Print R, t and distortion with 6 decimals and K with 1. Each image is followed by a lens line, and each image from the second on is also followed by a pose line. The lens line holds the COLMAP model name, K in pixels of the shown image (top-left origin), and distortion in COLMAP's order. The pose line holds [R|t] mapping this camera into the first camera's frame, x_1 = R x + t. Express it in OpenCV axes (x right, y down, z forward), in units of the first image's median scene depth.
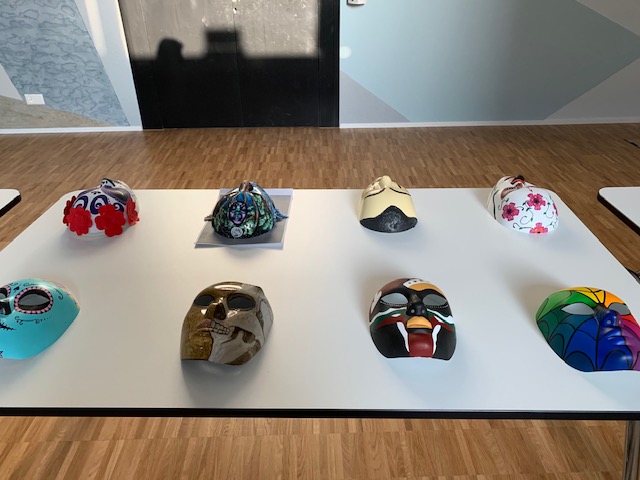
lens RADIAL K [[495.1, 0, 320.0], [0, 495.1, 240.0], [0, 0, 1]] dist [0.004158, -0.014628]
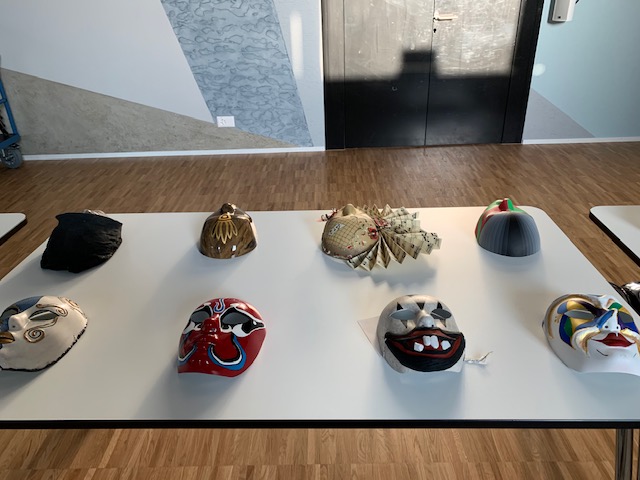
lens RADIAL K [[495.1, 0, 320.0], [0, 495.1, 240.0], [0, 0, 1]] dist [0.004158, -0.014628]
pose [[0.999114, -0.009942, -0.040889, -0.350174], [0.008236, 0.999097, -0.041688, 0.002940], [0.041267, 0.041314, 0.998294, -0.000233]]
